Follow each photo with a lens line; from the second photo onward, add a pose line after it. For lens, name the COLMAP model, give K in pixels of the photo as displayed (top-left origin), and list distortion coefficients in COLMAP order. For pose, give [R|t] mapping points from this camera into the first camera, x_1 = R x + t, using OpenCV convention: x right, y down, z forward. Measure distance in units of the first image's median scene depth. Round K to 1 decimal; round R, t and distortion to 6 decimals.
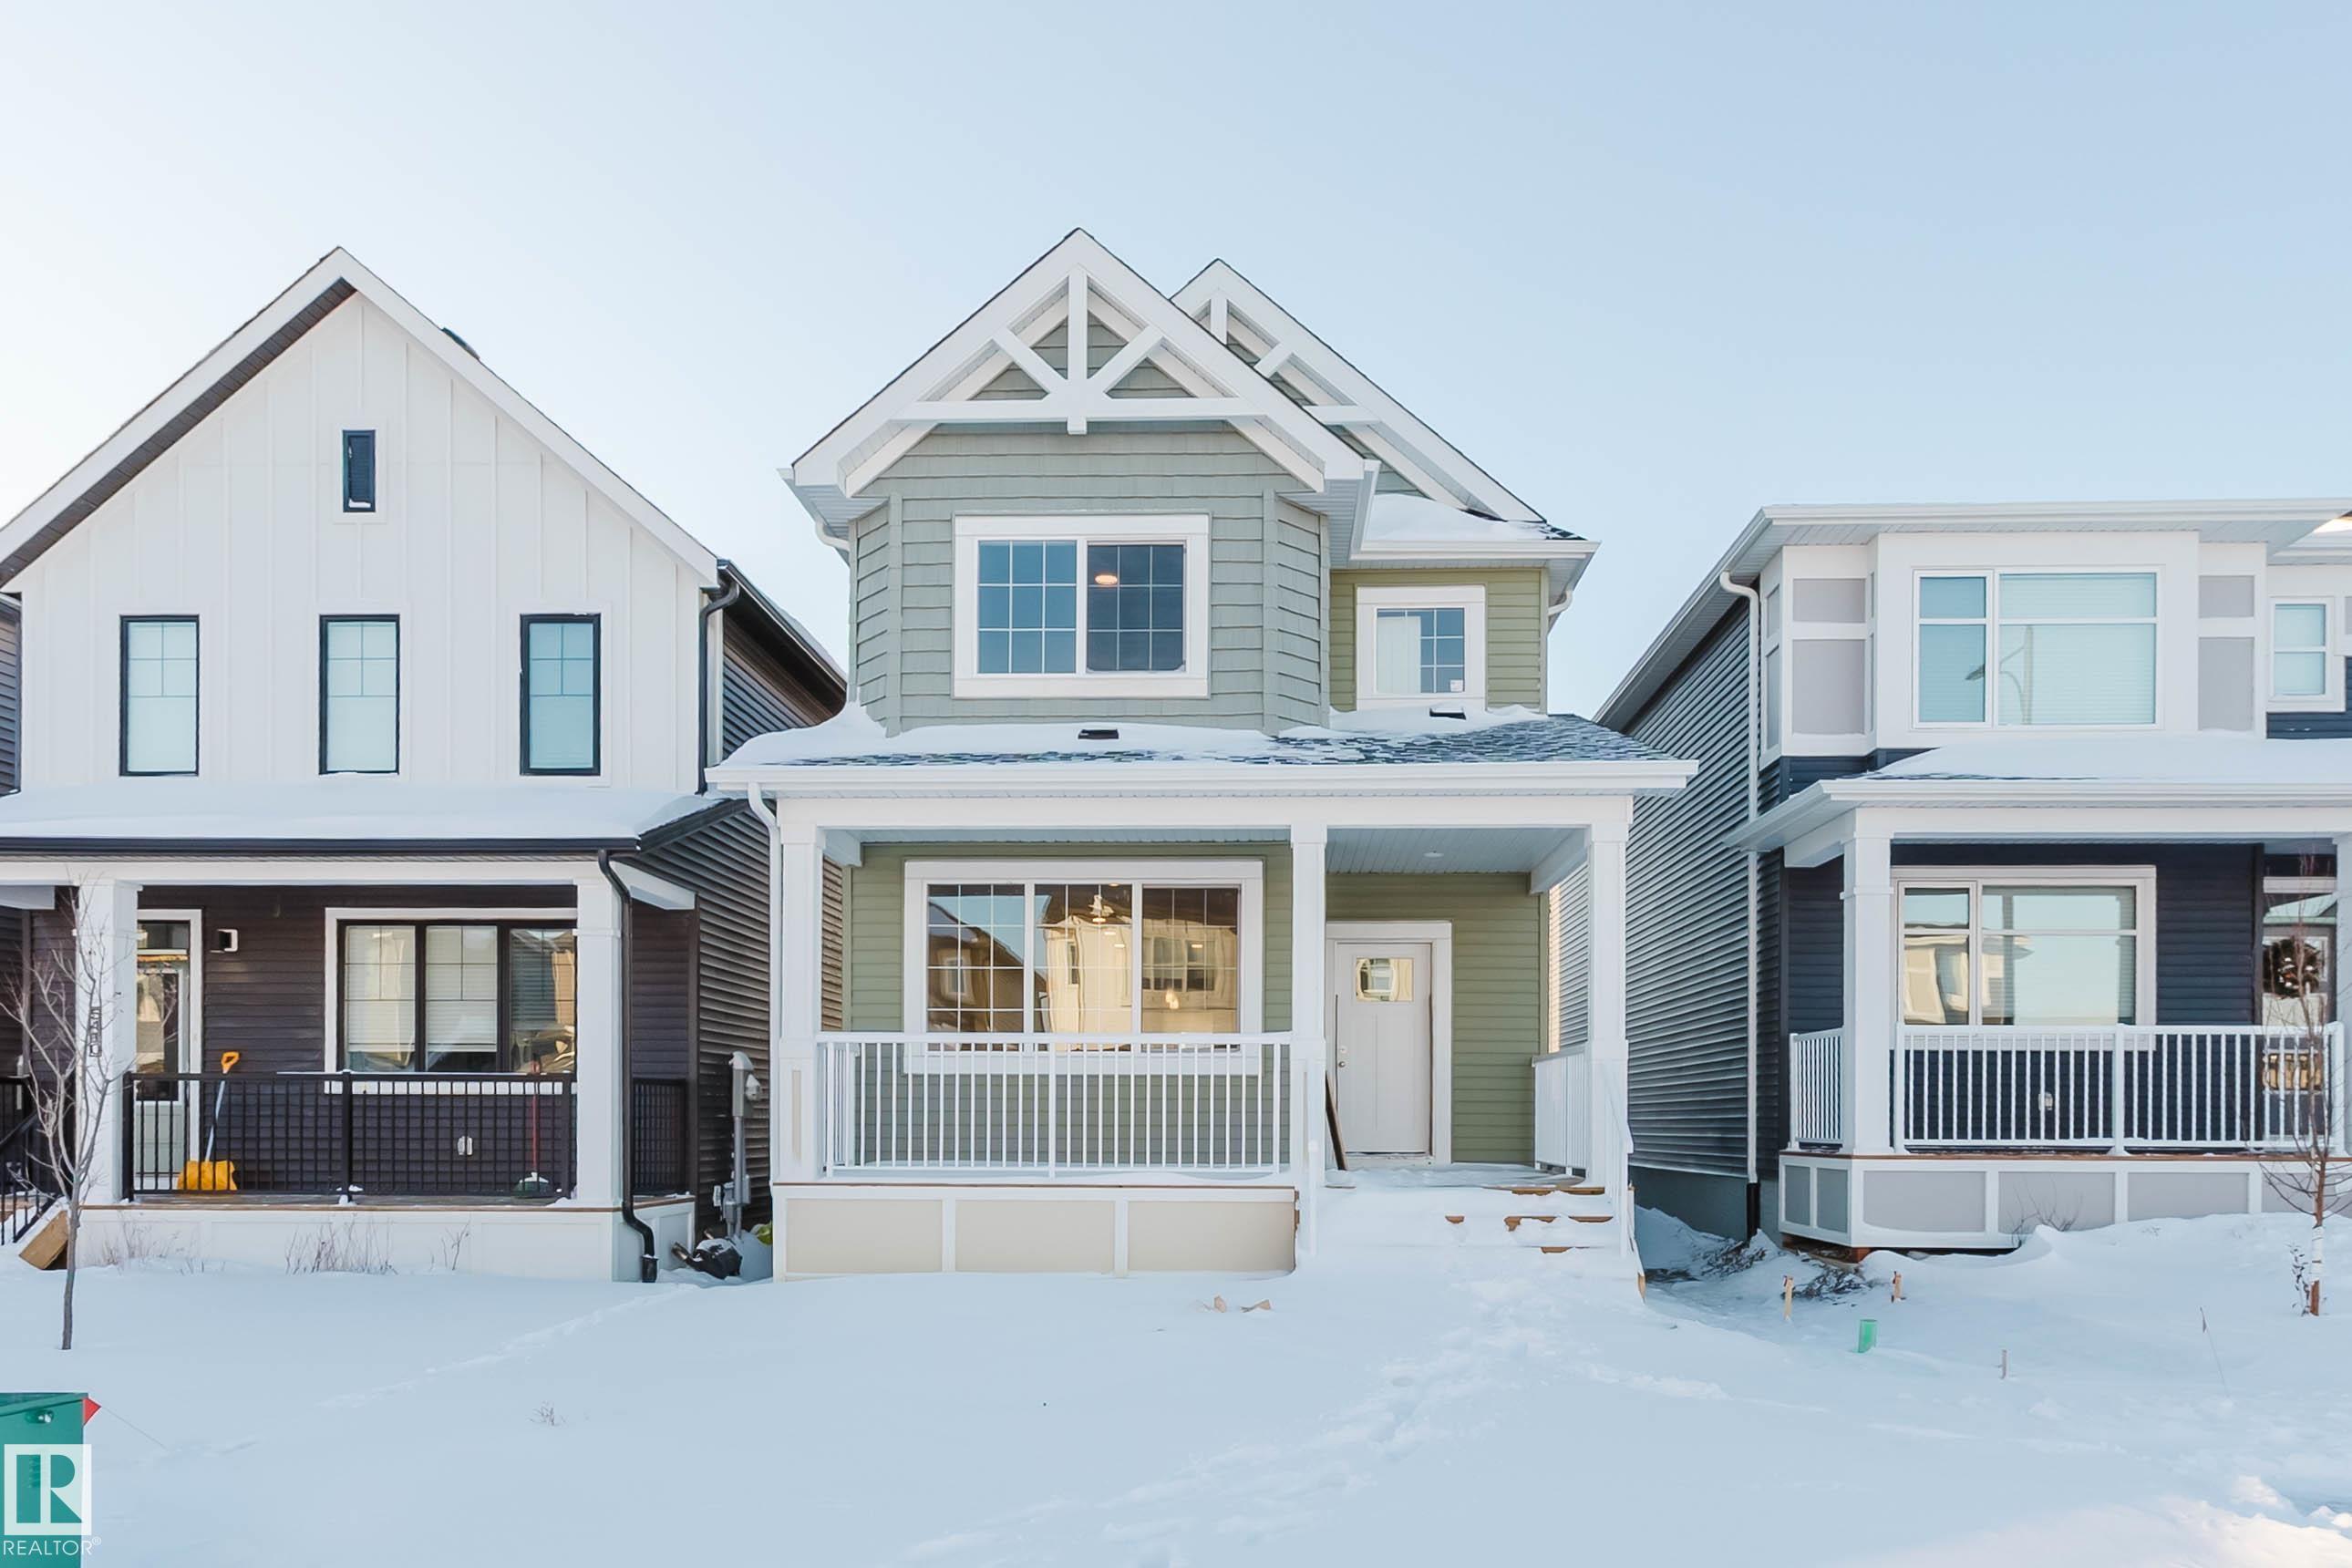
lens RADIAL K [[1251.6, 0, 1176.0], [0, 1251.6, 743.0], [0, 0, 1]] dist [-0.000929, 0.002515]
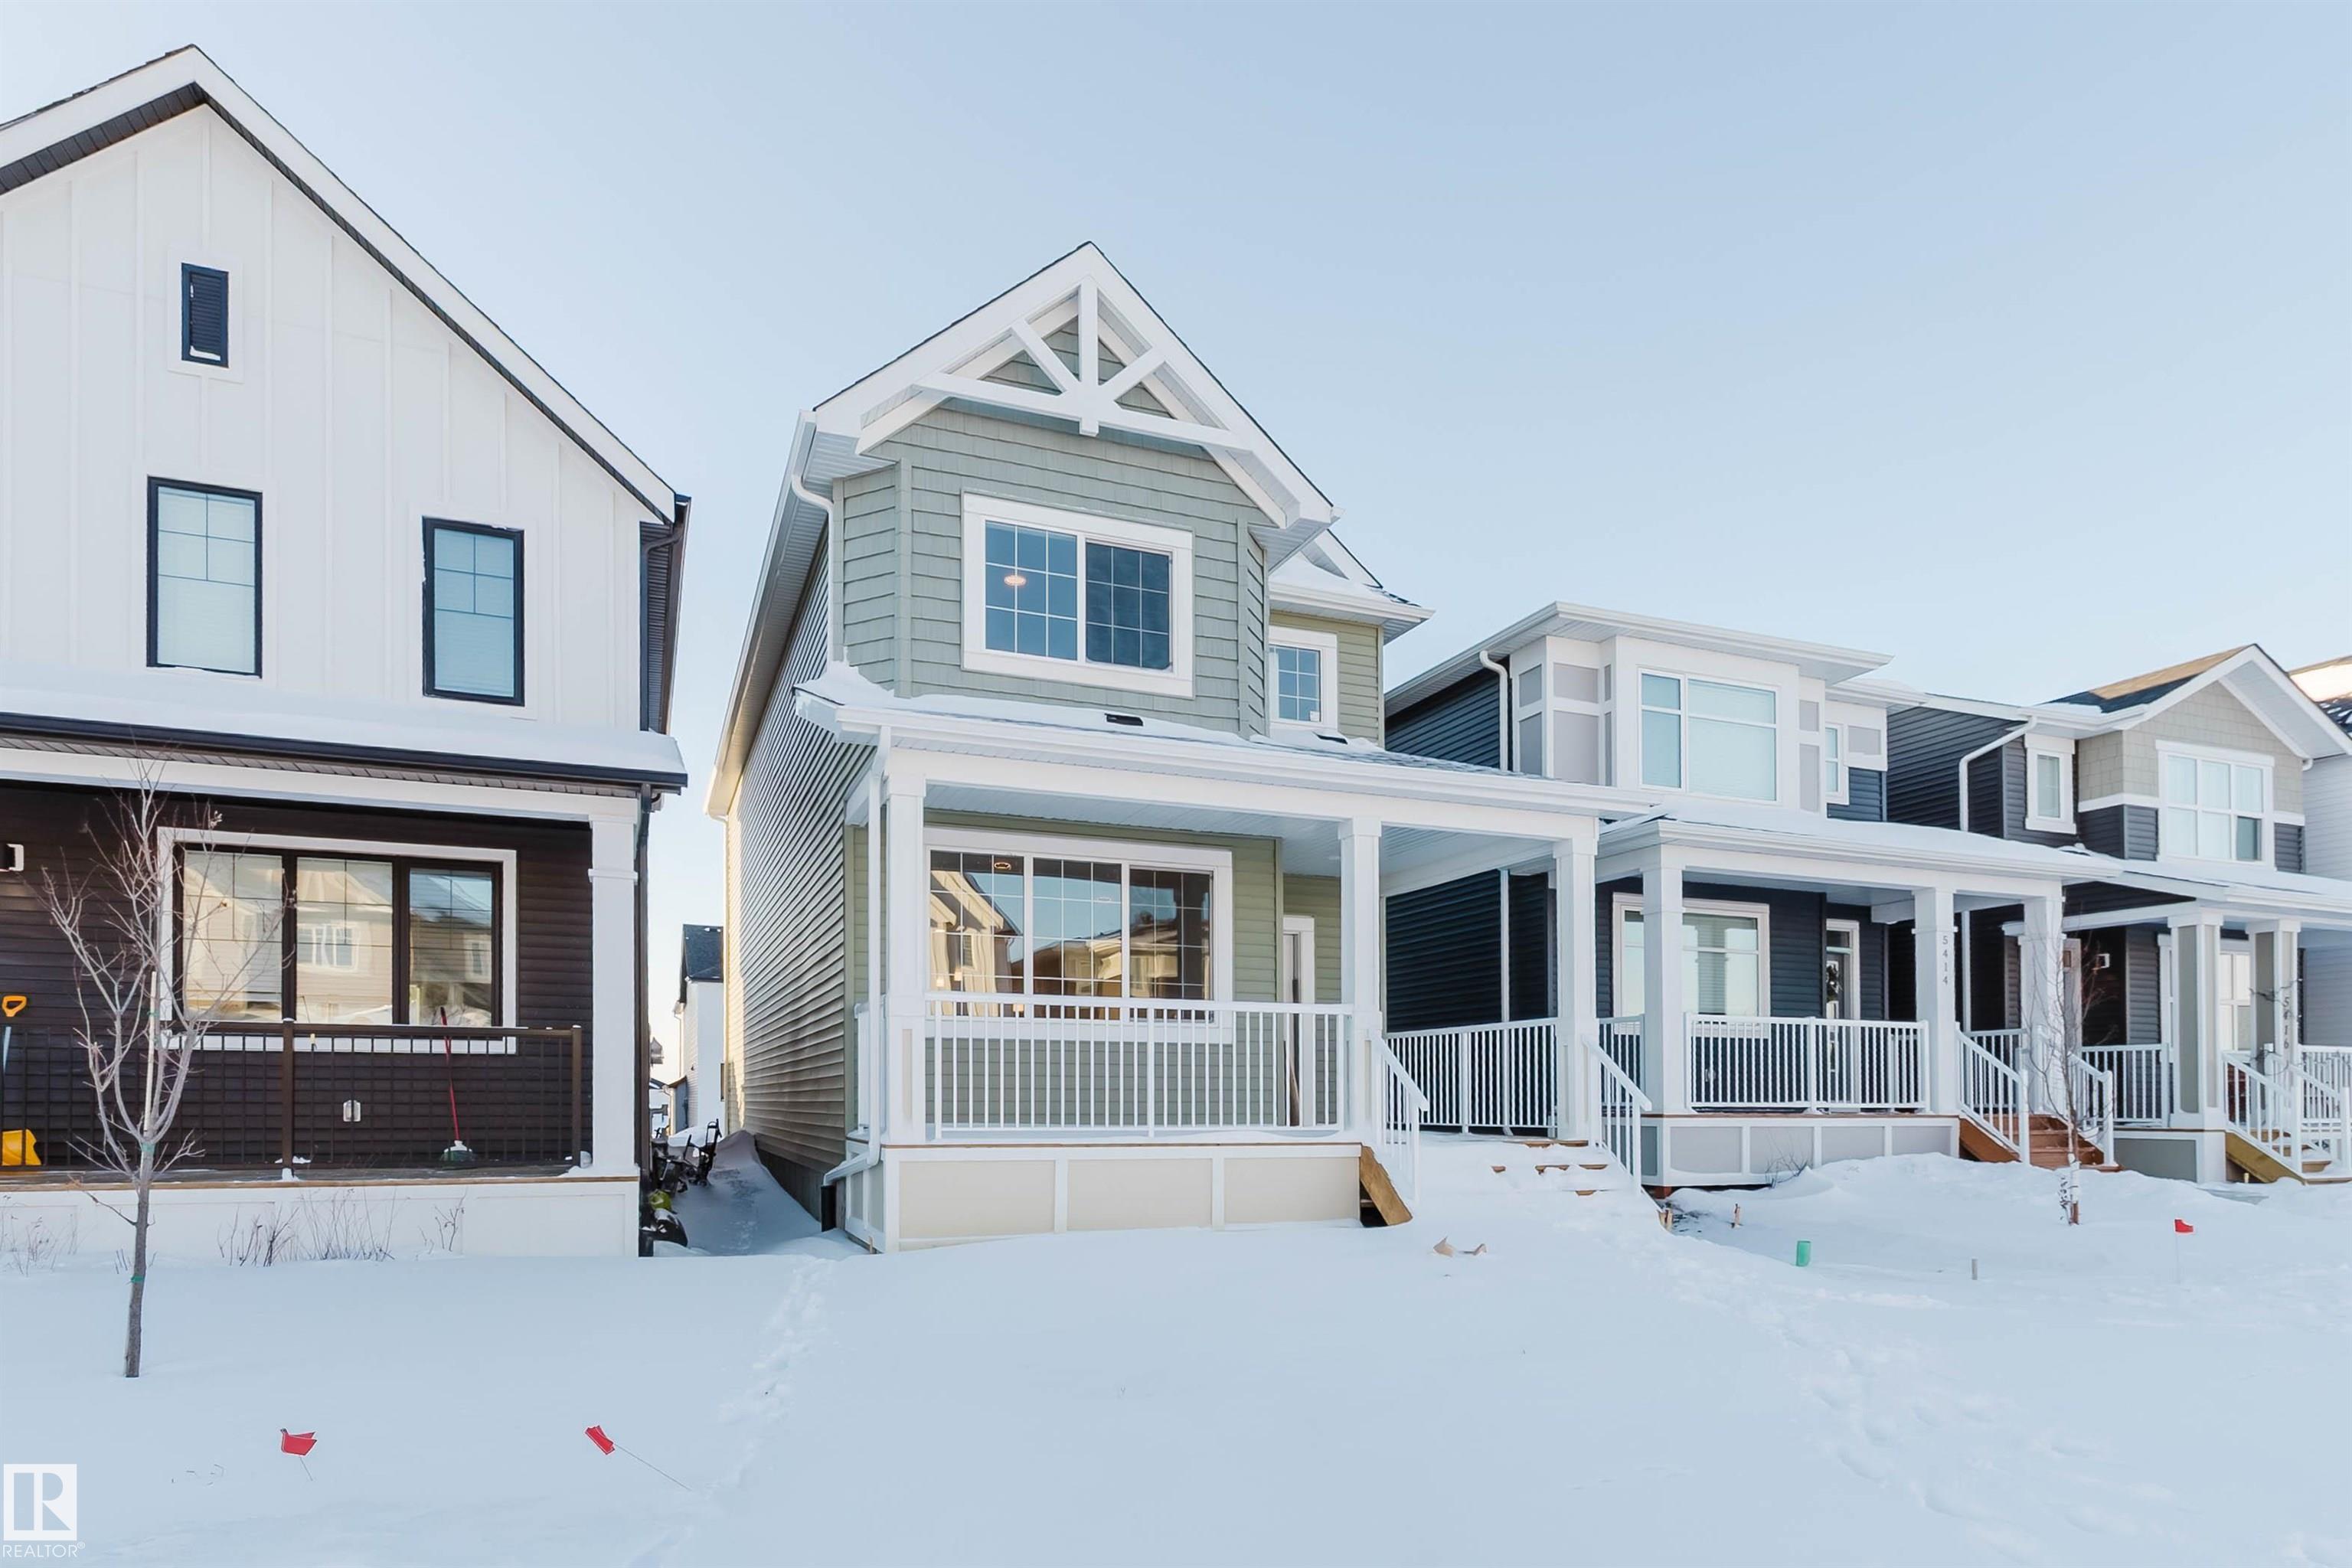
lens RADIAL K [[1089.3, 0, 1165.7], [0, 1089.3, 776.9], [0, 0, 1]] dist [0.001850, -0.000411]
pose [[0.943511, 0.094306, 0.317637, -0.282280], [-0.097575, 0.995212, -0.005638, 0.037905], [-0.316648, -0.025674, 0.948196, 0.103623]]
